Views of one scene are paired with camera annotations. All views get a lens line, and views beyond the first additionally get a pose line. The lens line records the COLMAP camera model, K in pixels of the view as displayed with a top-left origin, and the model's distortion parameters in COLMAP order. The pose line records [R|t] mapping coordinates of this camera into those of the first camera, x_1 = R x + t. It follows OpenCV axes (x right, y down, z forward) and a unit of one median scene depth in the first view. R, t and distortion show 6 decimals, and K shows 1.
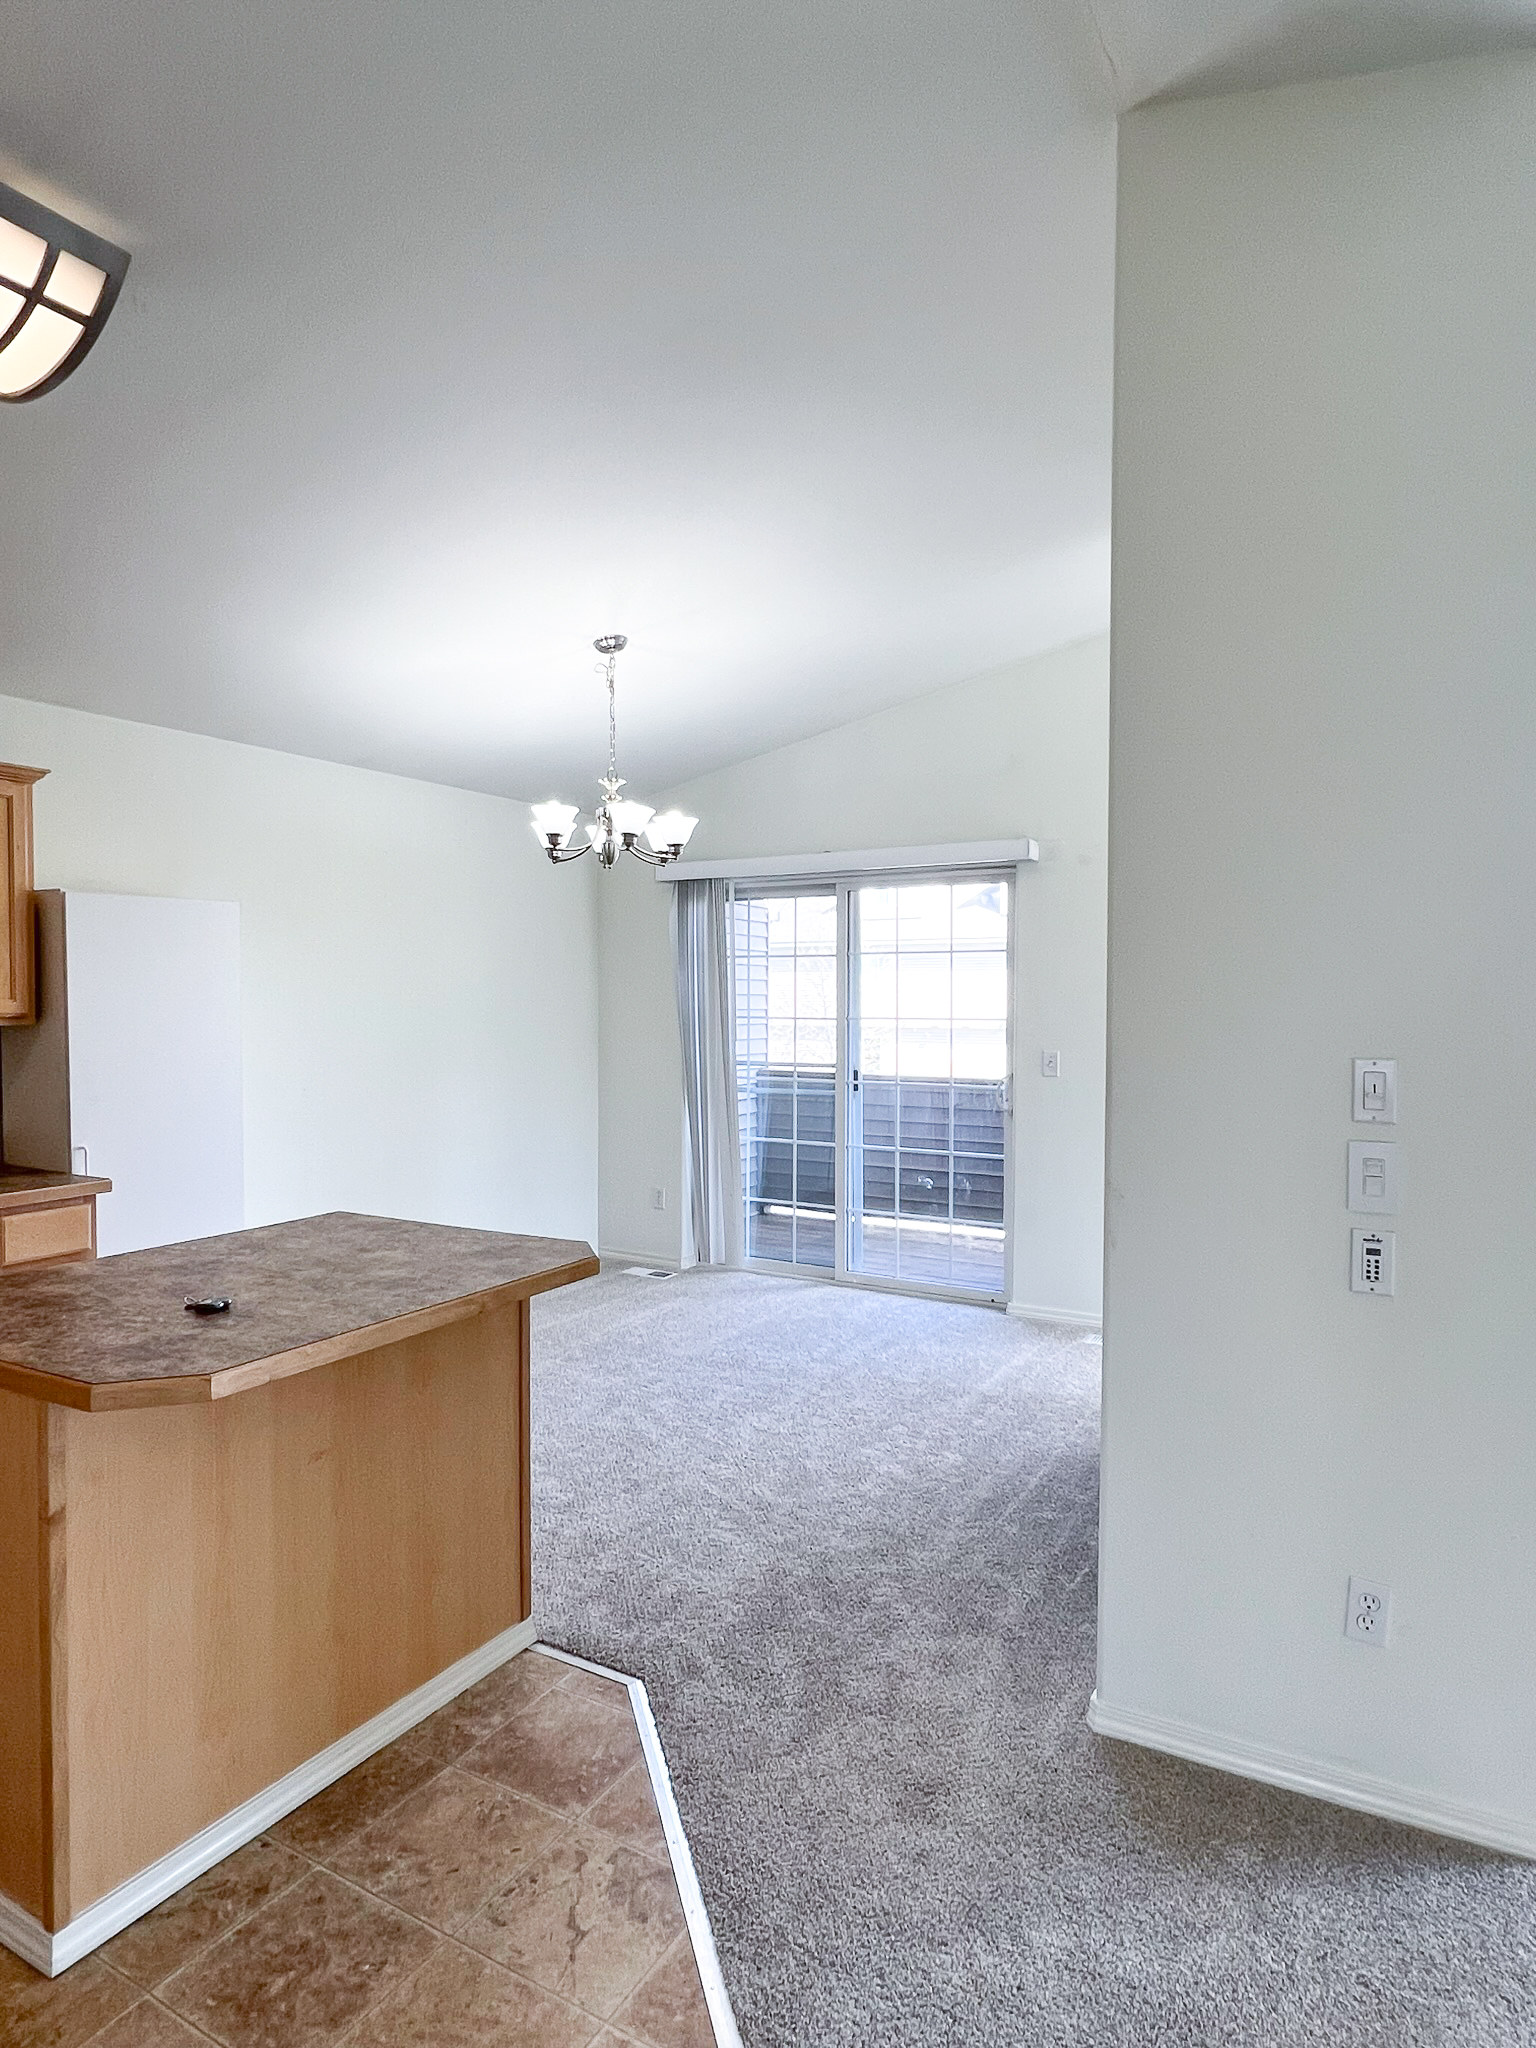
lens RADIAL K [[1199.5, 0, 751.9], [0, 1199.5, 1023.2], [0, 0, 1]] dist [-0.003119, 0.002573]
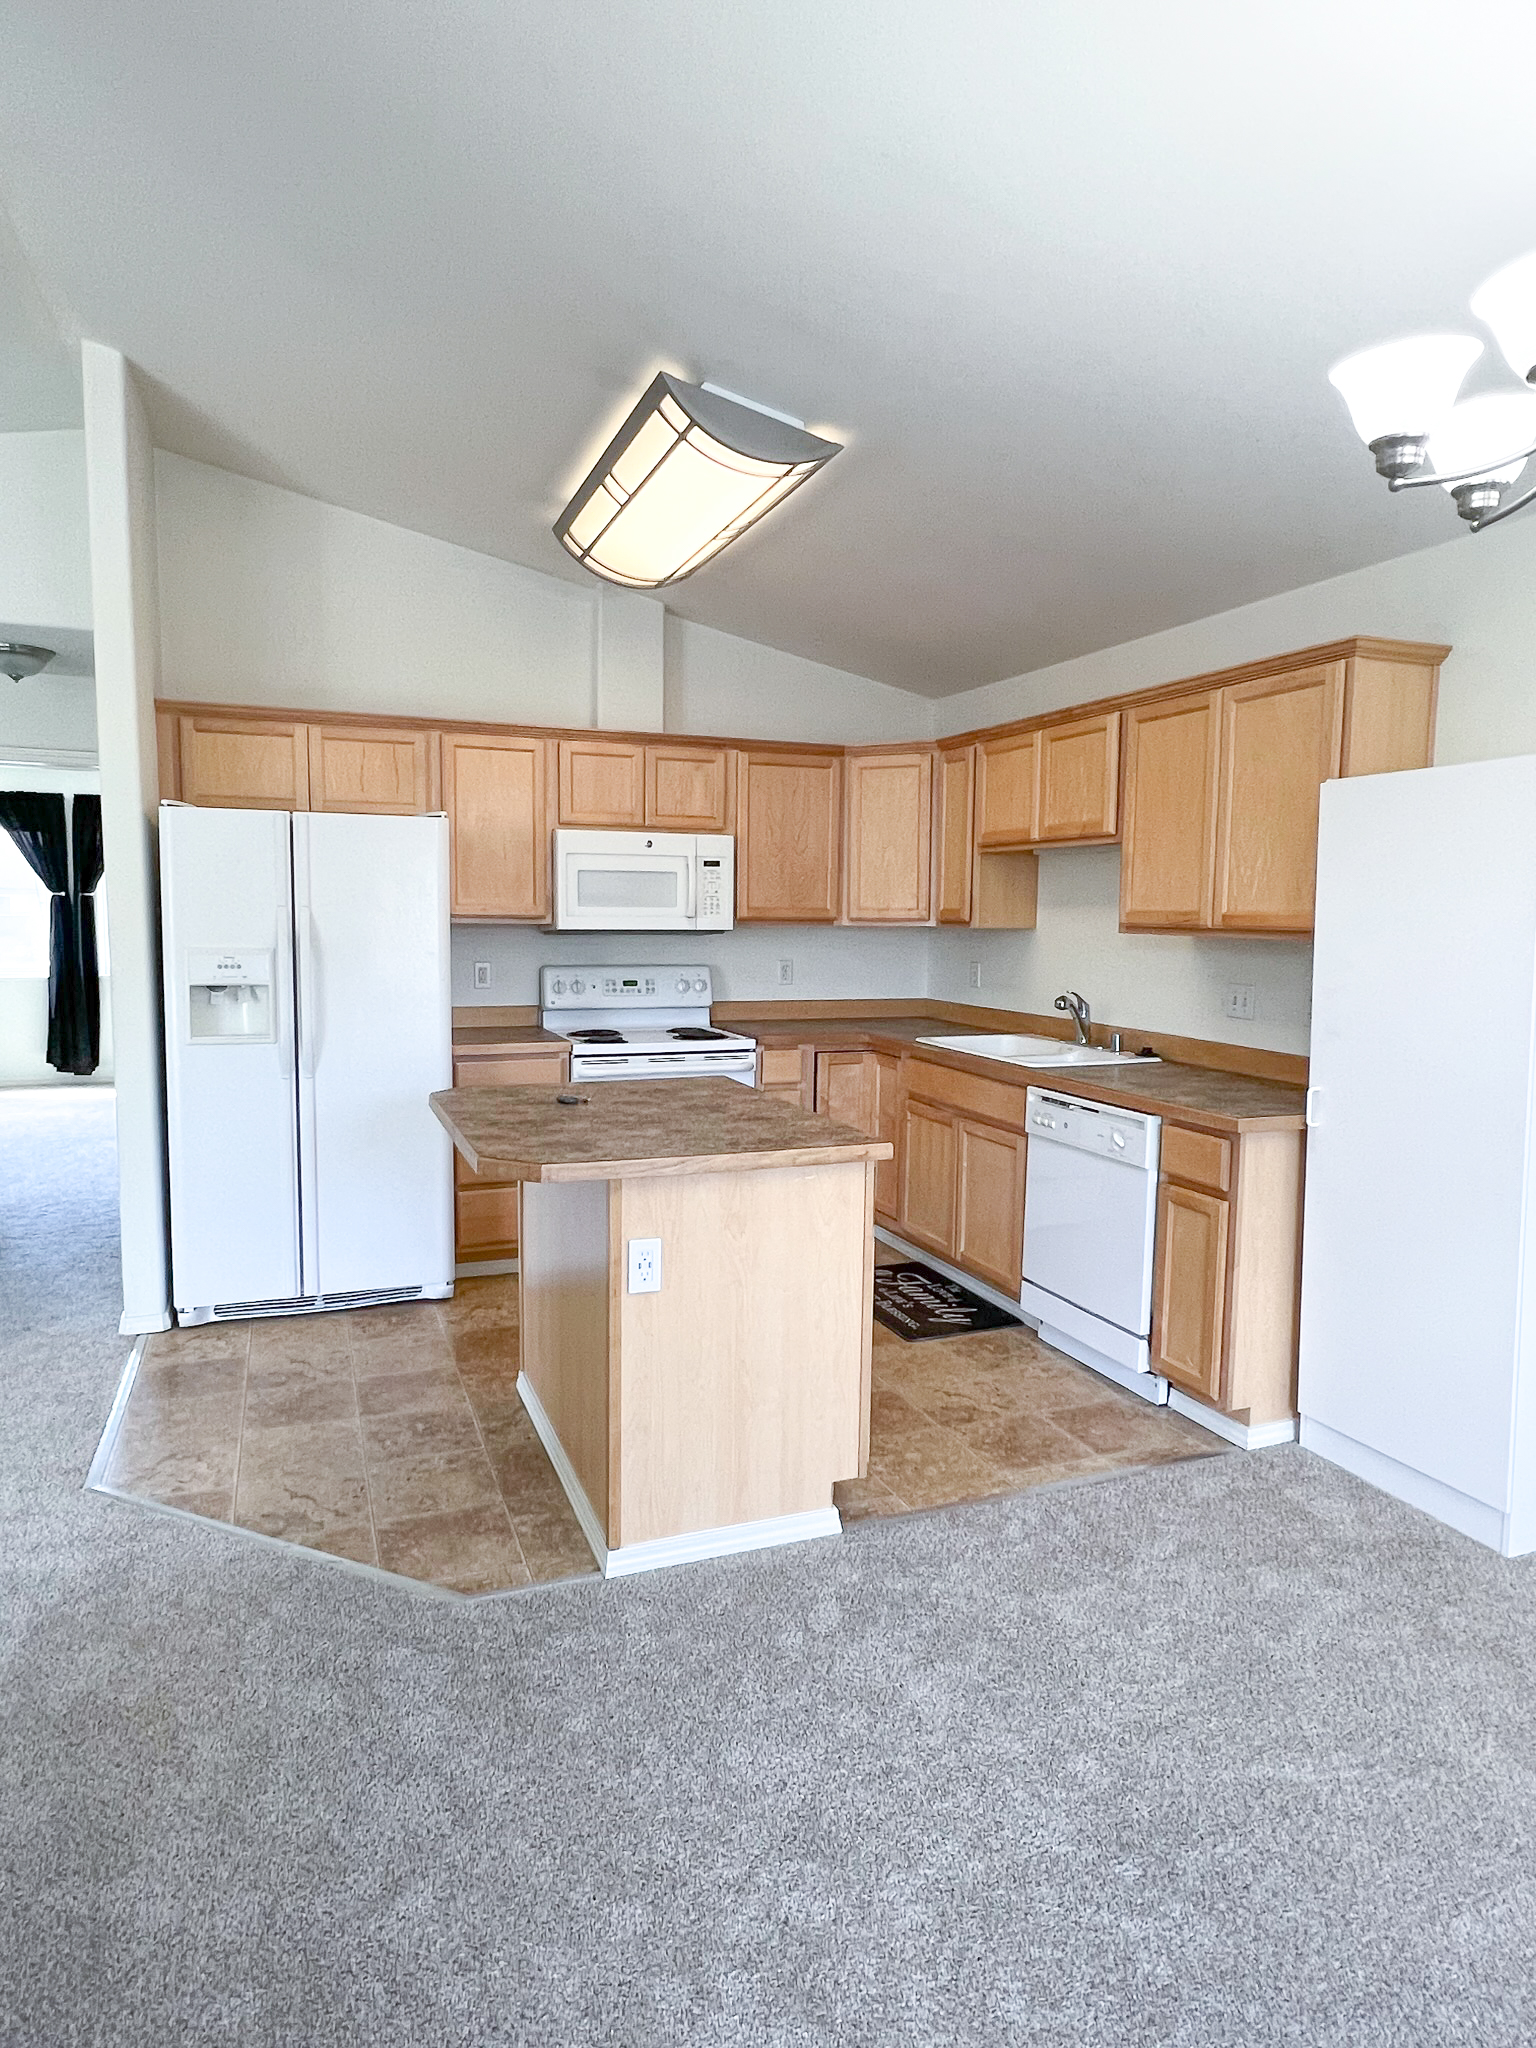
lens RADIAL K [[1199.5, 0, 763.5], [0, 1199.5, 1026.6], [0, 0, 1]] dist [-0.003119, 0.002573]
pose [[-0.620678, 0.067927, -0.781117, 0.609794], [-0.032418, 0.993165, 0.112127, -0.039338], [0.783395, 0.094917, -0.614234, 2.211424]]
